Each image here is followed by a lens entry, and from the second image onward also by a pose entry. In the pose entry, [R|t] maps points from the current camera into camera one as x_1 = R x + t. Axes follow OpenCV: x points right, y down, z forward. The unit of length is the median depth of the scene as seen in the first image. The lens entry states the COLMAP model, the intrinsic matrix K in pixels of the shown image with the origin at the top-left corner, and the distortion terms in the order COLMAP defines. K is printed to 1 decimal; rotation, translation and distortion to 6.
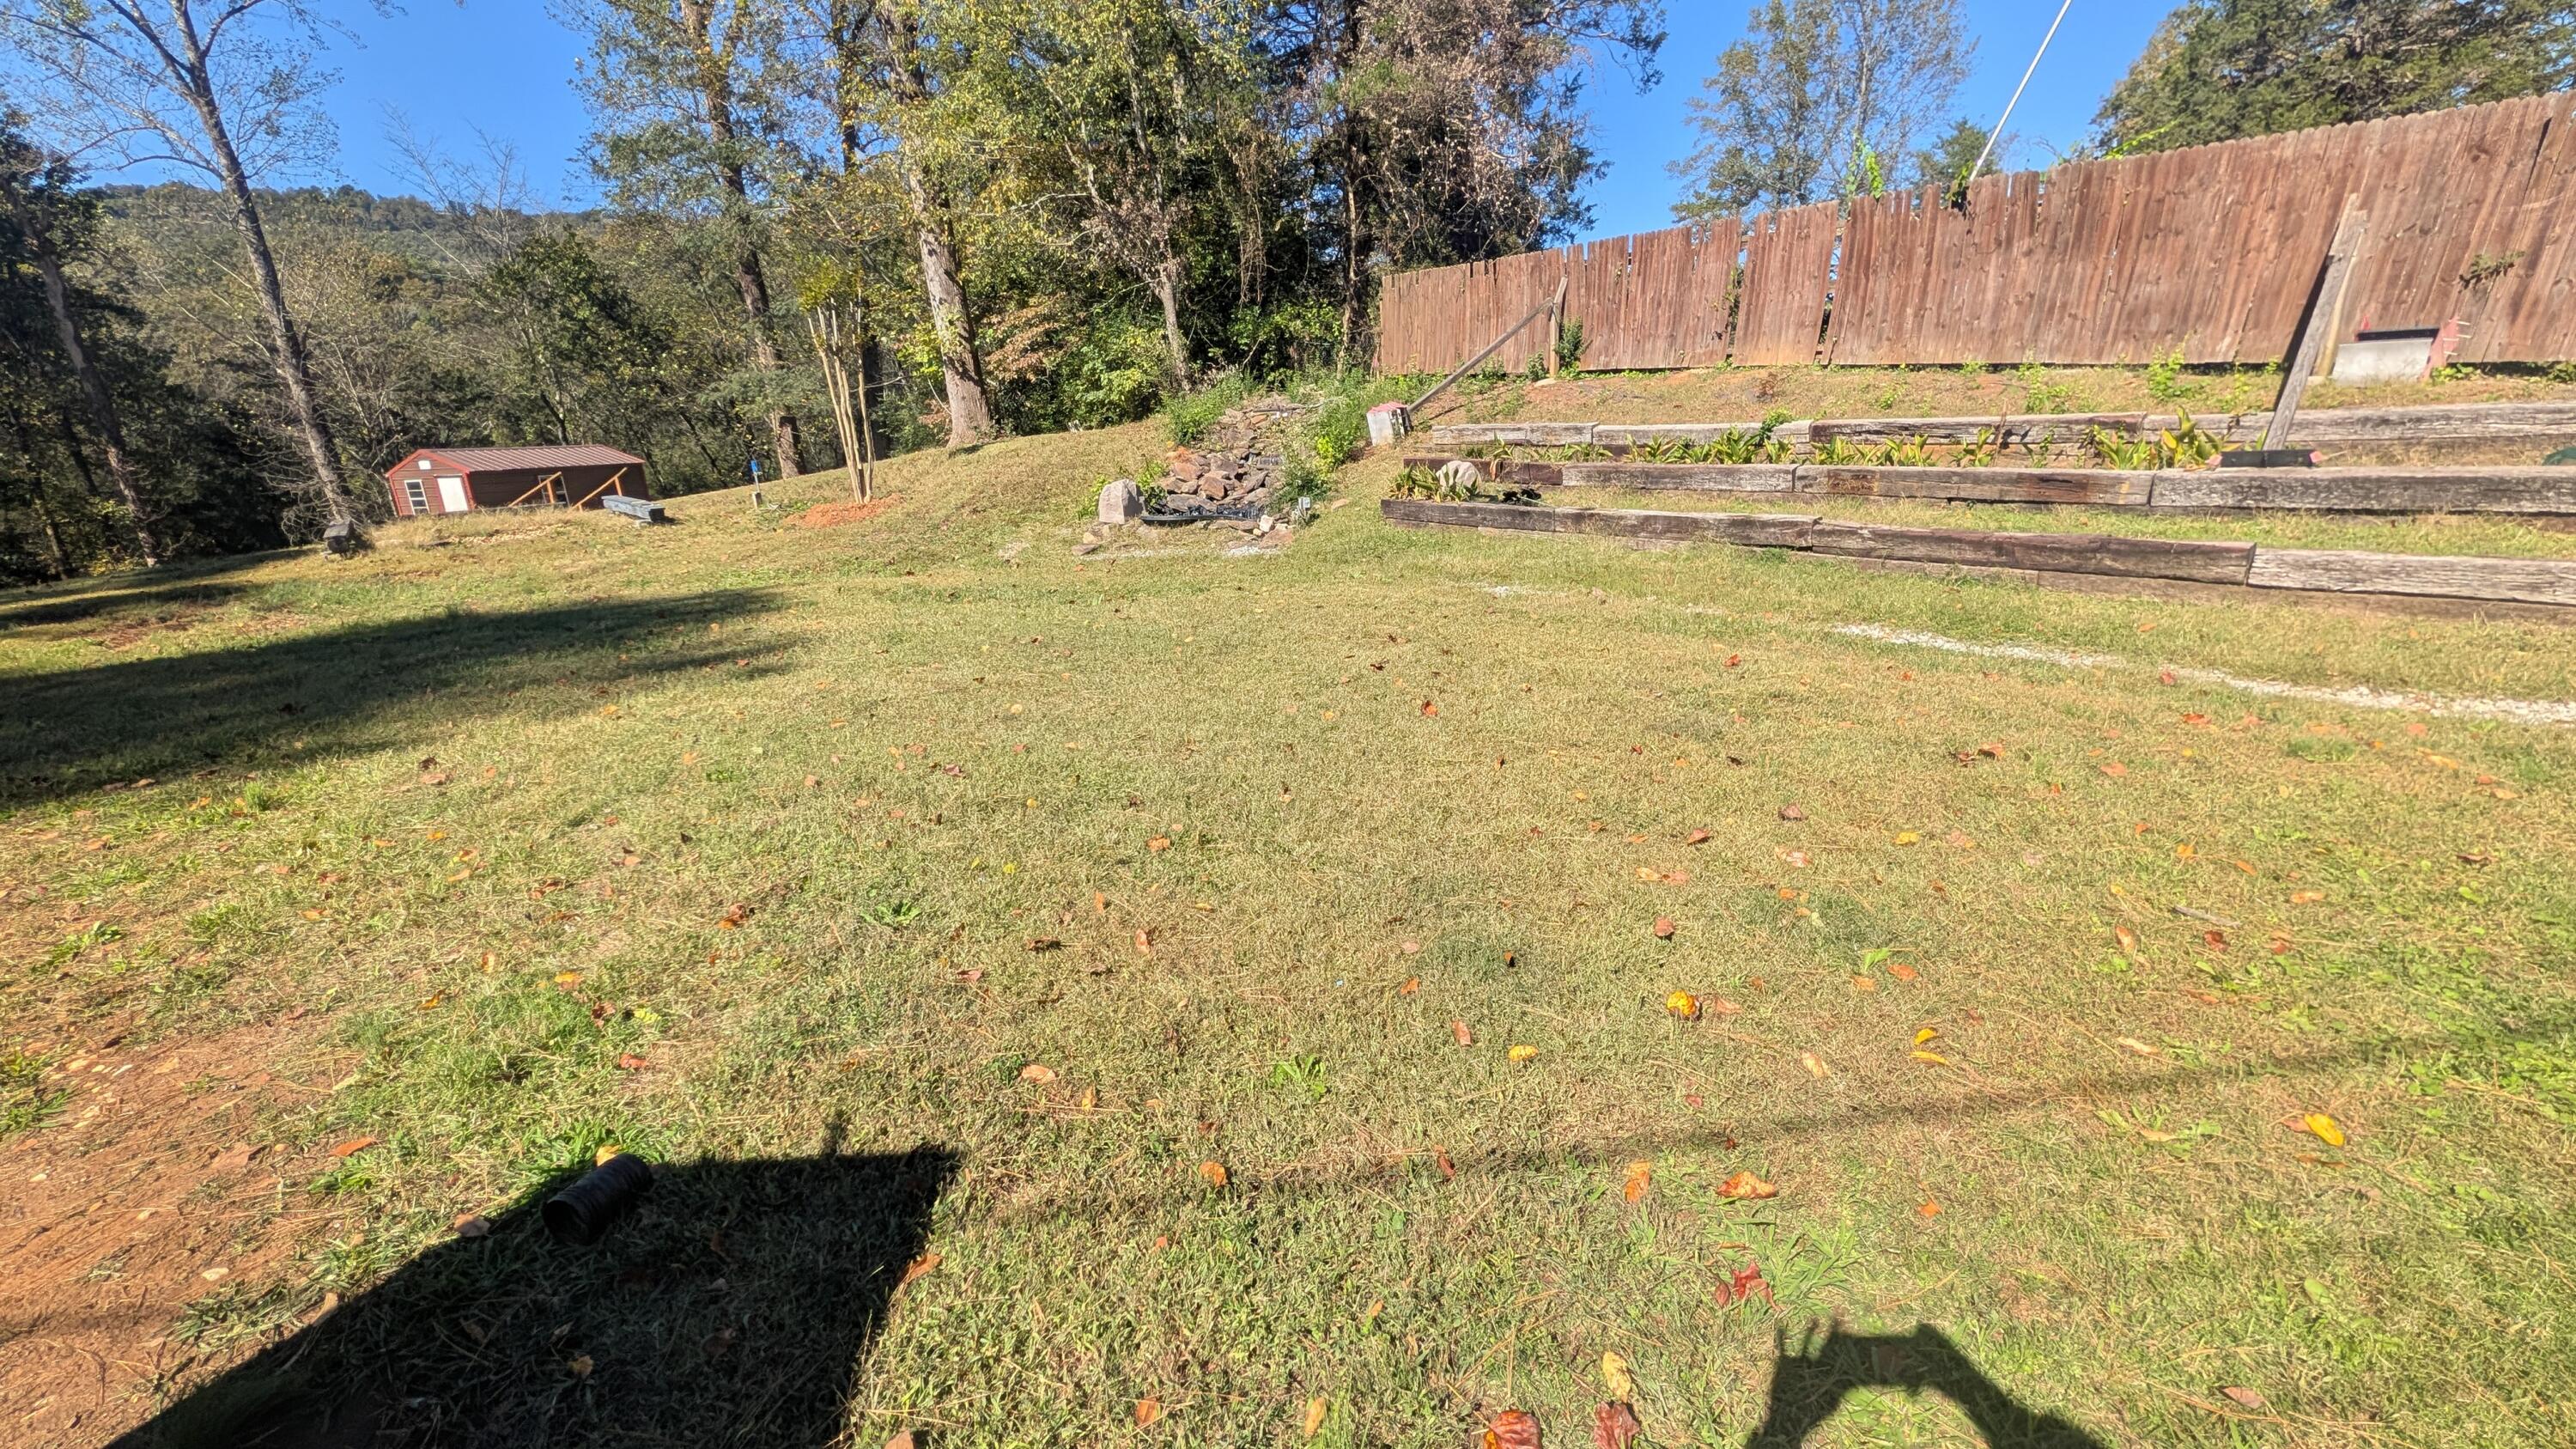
lens RADIAL K [[993.0, 0, 1290.4], [0, 993.0, 722.0], [0, 0, 1]] dist [0.000803, 0.000851]
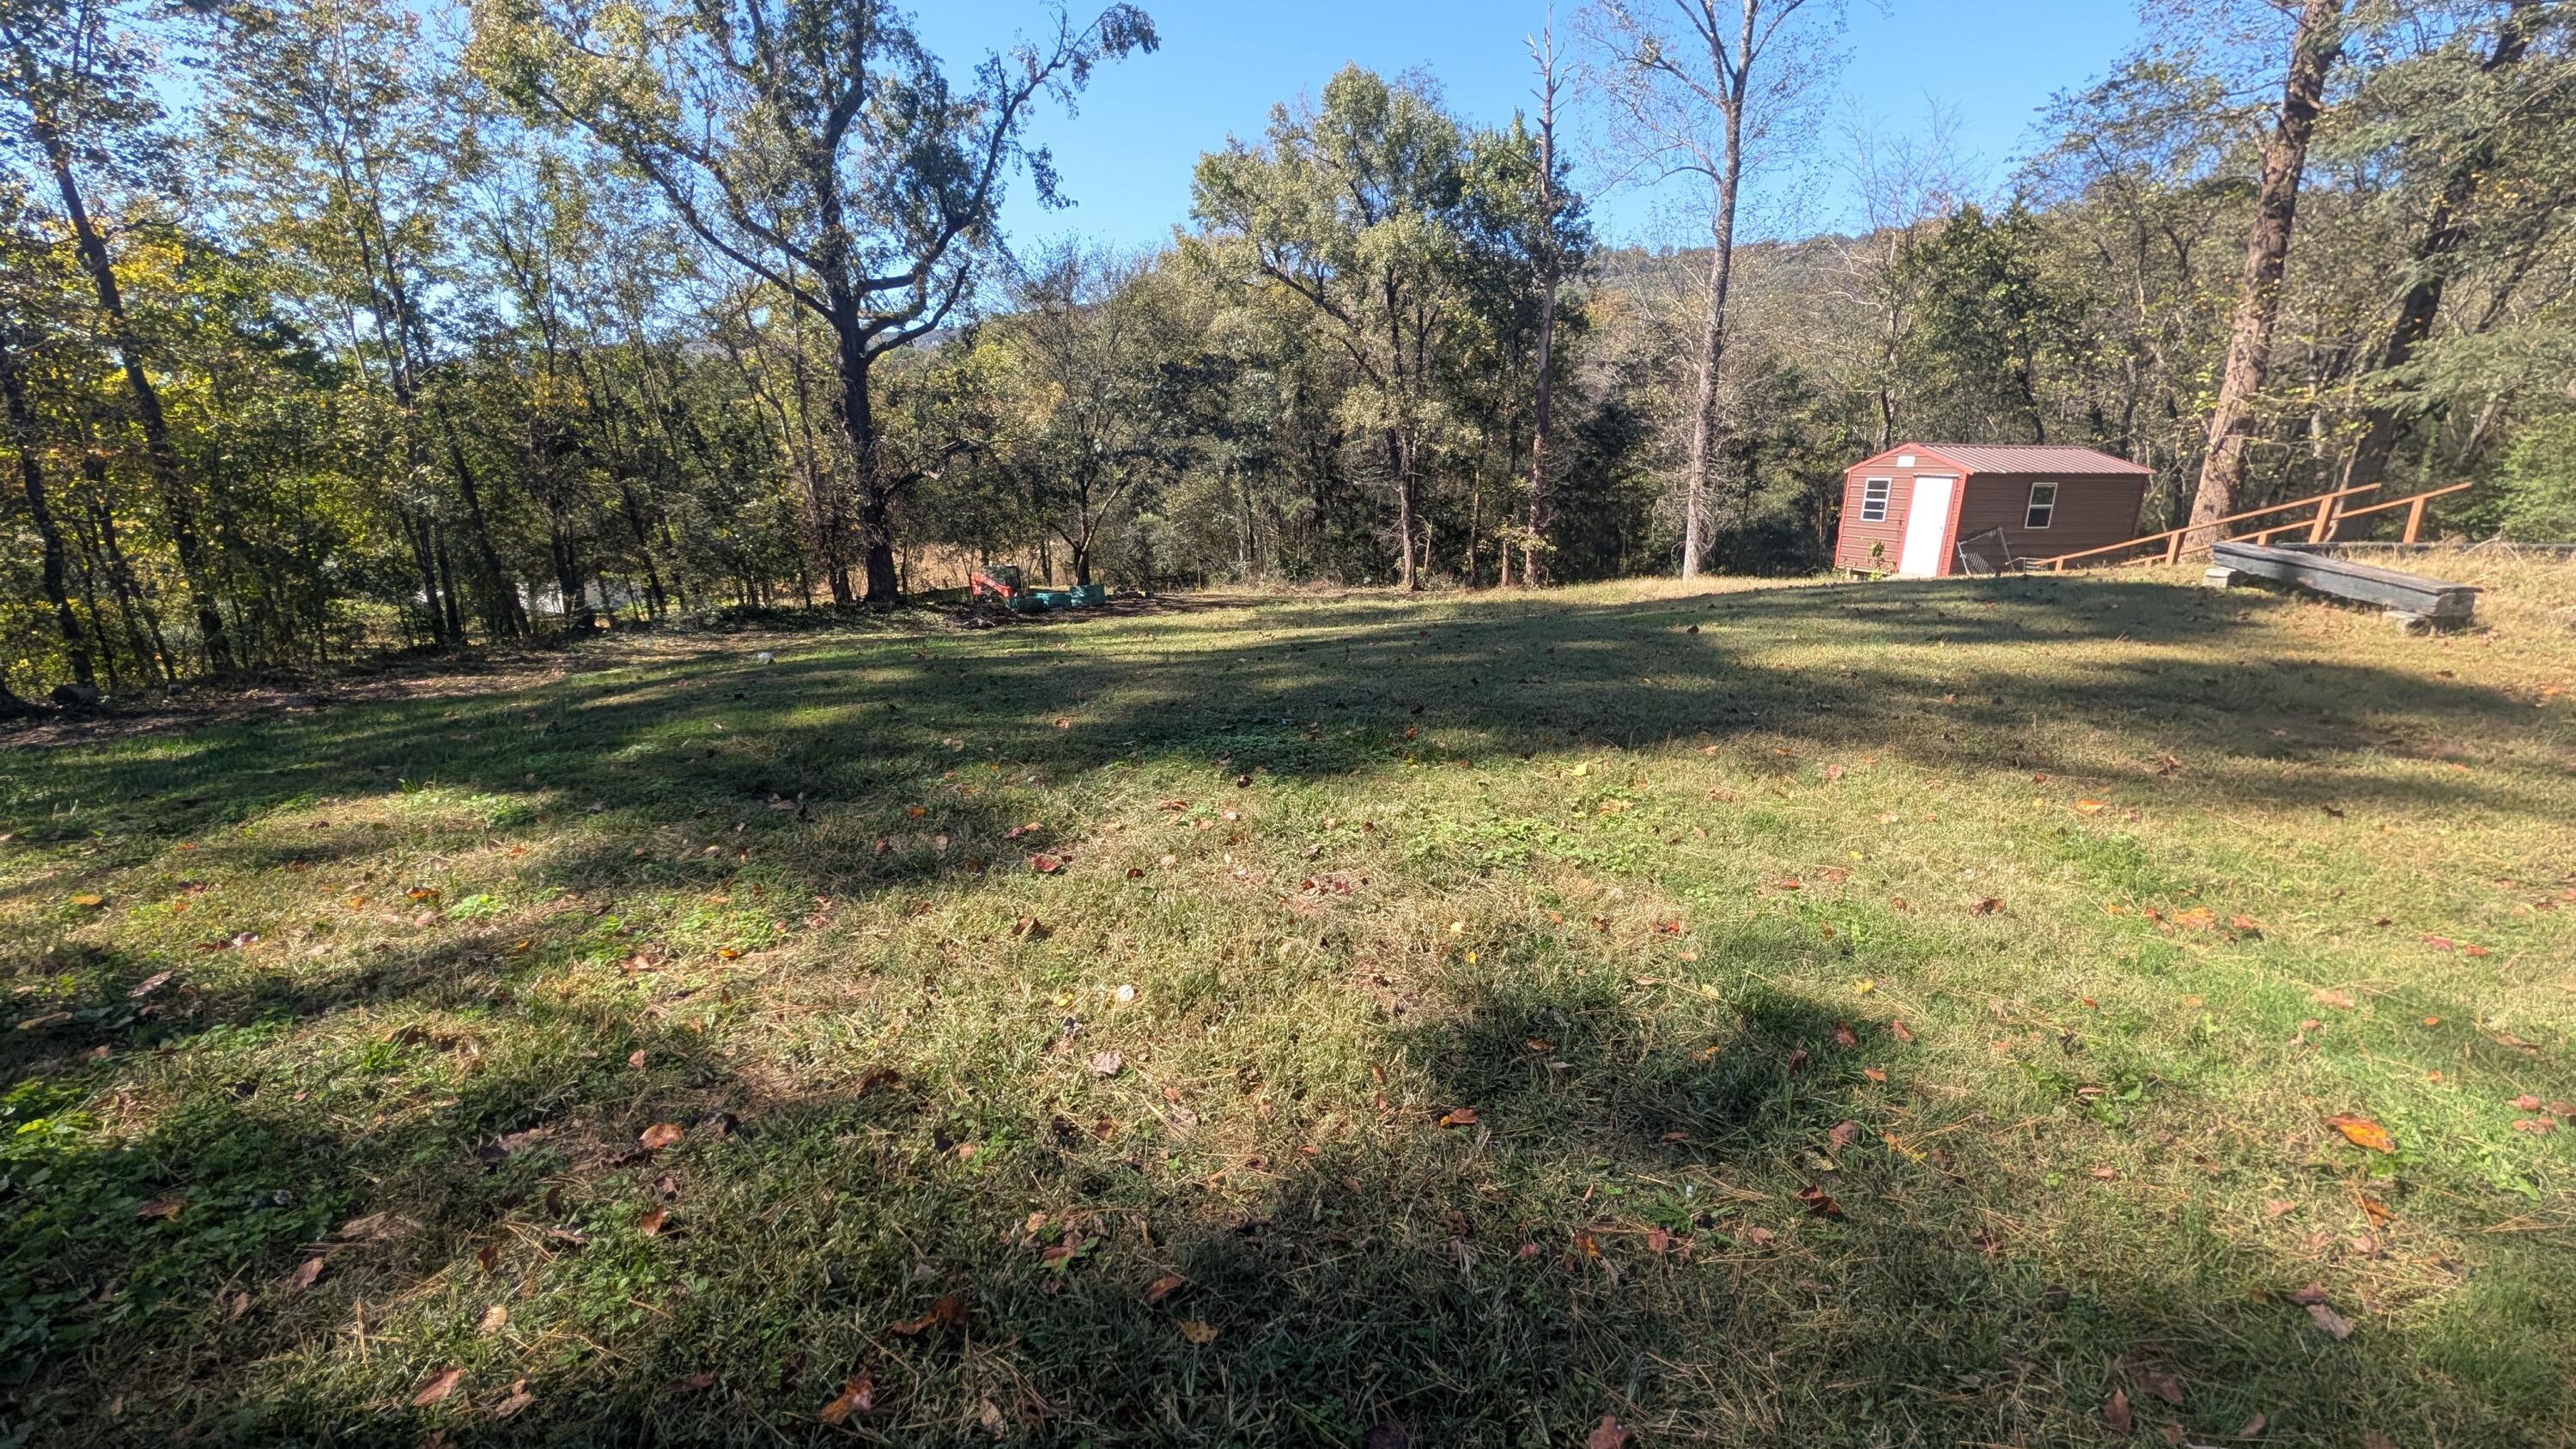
lens RADIAL K [[993.0, 0, 1289.1], [0, 993.0, 729.3], [0, 0, 1]] dist [0.000803, 0.000851]
pose [[0.558581, 0.263216, -0.786578, -0.601335], [-0.268058, 0.954711, 0.129120, -0.016636], [0.784941, 0.138725, 0.603840, 0.160309]]
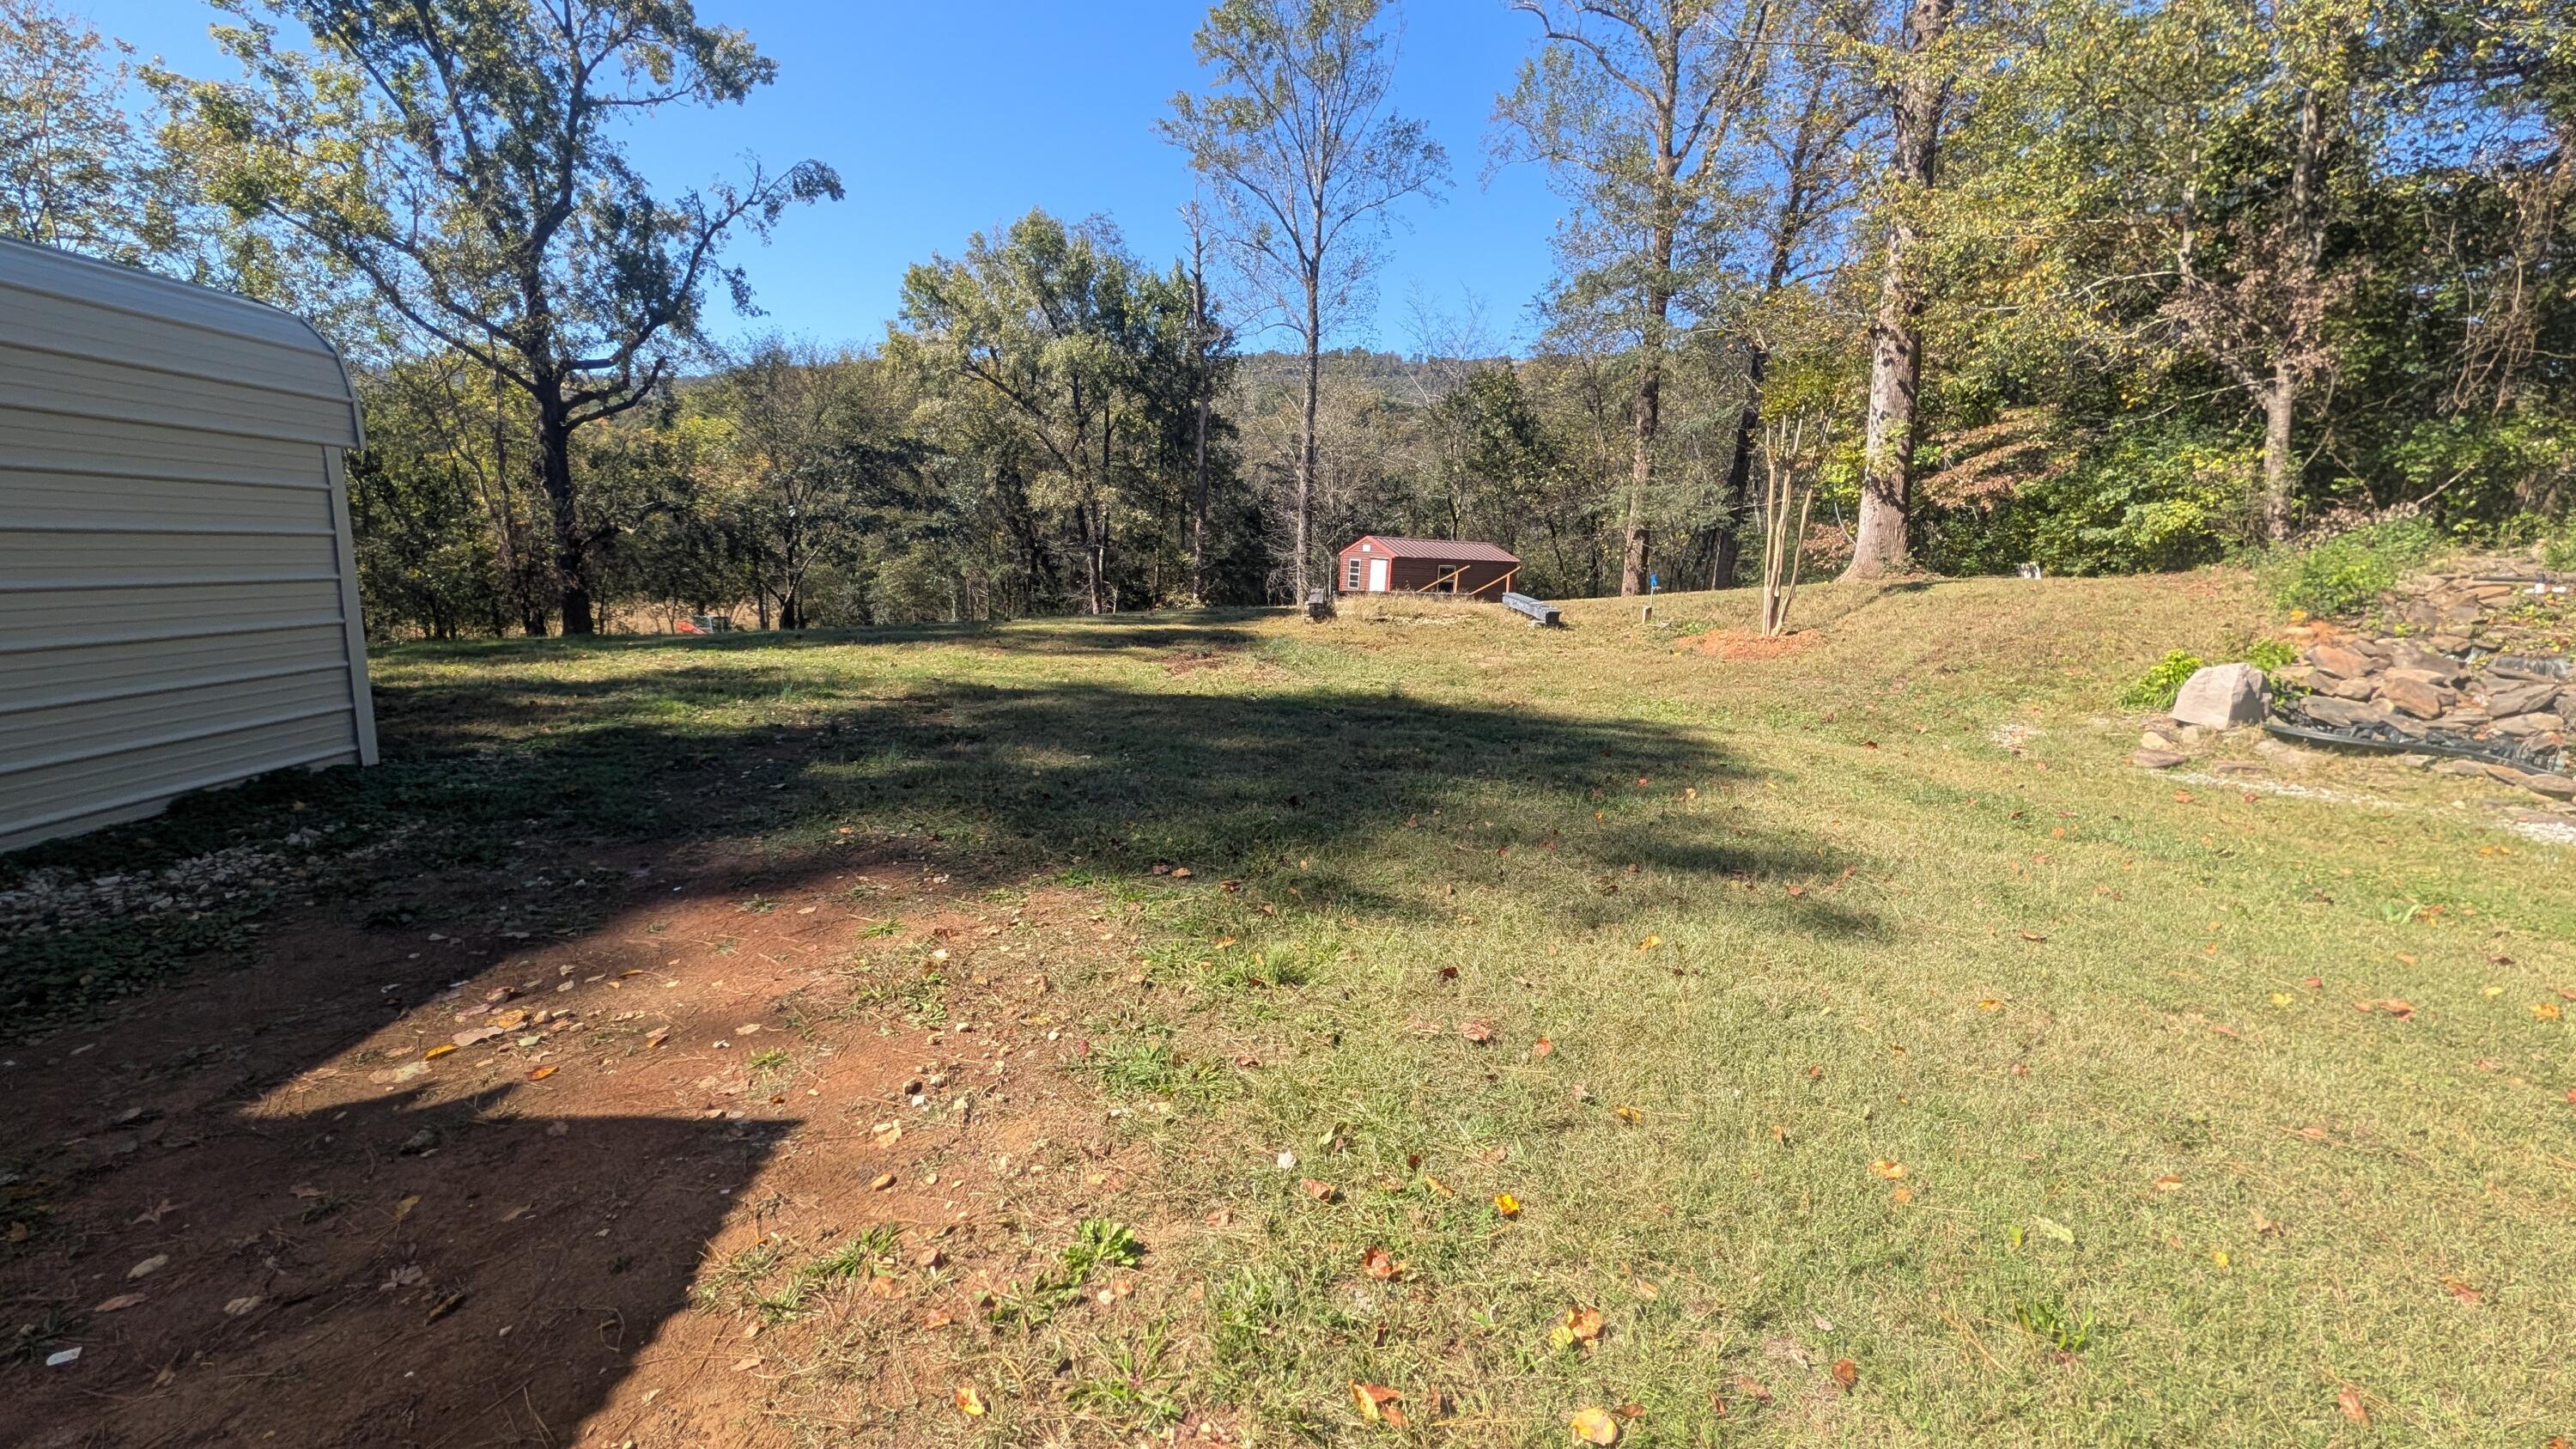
lens RADIAL K [[993.0, 0, 1285.2], [0, 993.0, 726.7], [0, 0, 1]] dist [0.000803, 0.000851]
pose [[0.720807, 0.201837, -0.663098, -0.120006], [-0.271871, 0.962330, -0.002613, -0.022468], [0.637592, 0.182161, 0.748528, 0.083309]]
